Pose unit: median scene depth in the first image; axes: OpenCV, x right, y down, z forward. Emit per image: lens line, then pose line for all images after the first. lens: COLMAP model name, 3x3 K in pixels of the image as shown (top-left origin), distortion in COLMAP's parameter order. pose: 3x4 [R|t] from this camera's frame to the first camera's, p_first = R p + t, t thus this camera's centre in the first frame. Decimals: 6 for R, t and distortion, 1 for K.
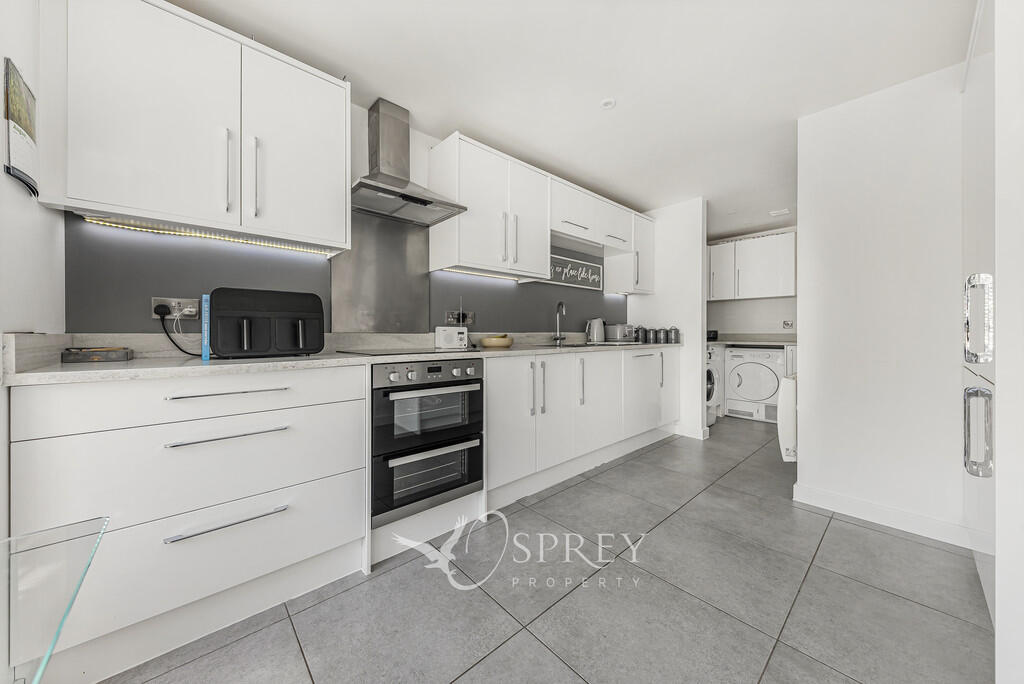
lens RADIAL K [[355.7, 0, 508.3], [0, 355.7, 333.6], [0, 0, 1]] dist [0.016475, 0.000080]
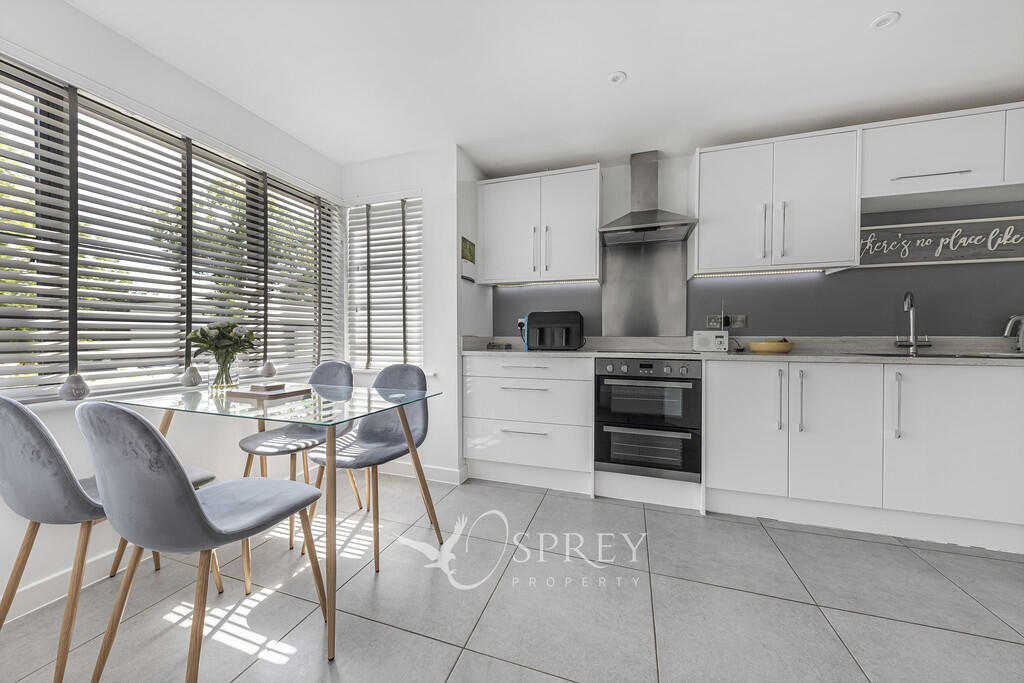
lens RADIAL K [[352.9, 0, 512.0], [0, 352.9, 341.5], [0, 0, 1]] dist [-0.000326, -0.000067]
pose [[0.498794, 0.012639, -0.866629, 0.513985], [-0.003761, 0.999916, 0.012419, 0.002126], [0.866713, -0.002935, 0.498799, -0.011524]]
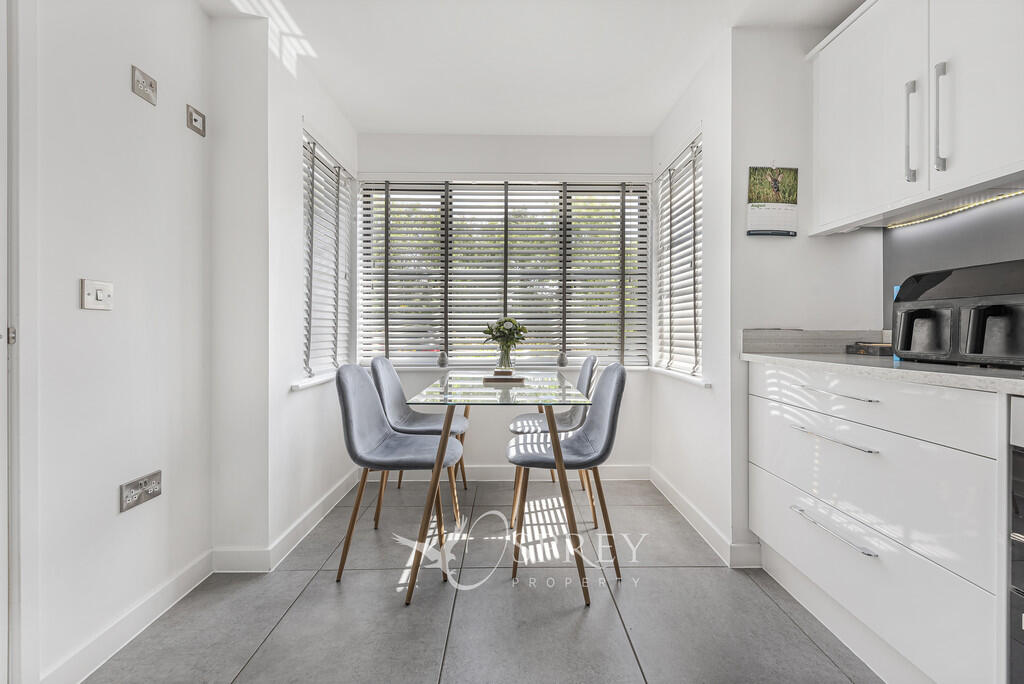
lens RADIAL K [[404.4, 0, 510.2], [0, 404.4, 328.0], [0, 0, 1]] dist [0.000522, -0.000202]
pose [[-0.661423, -0.006050, -0.749989, 0.349041], [-0.005954, 0.999978, -0.002816, 0.001711], [0.749990, 0.002603, -0.661444, 0.623529]]
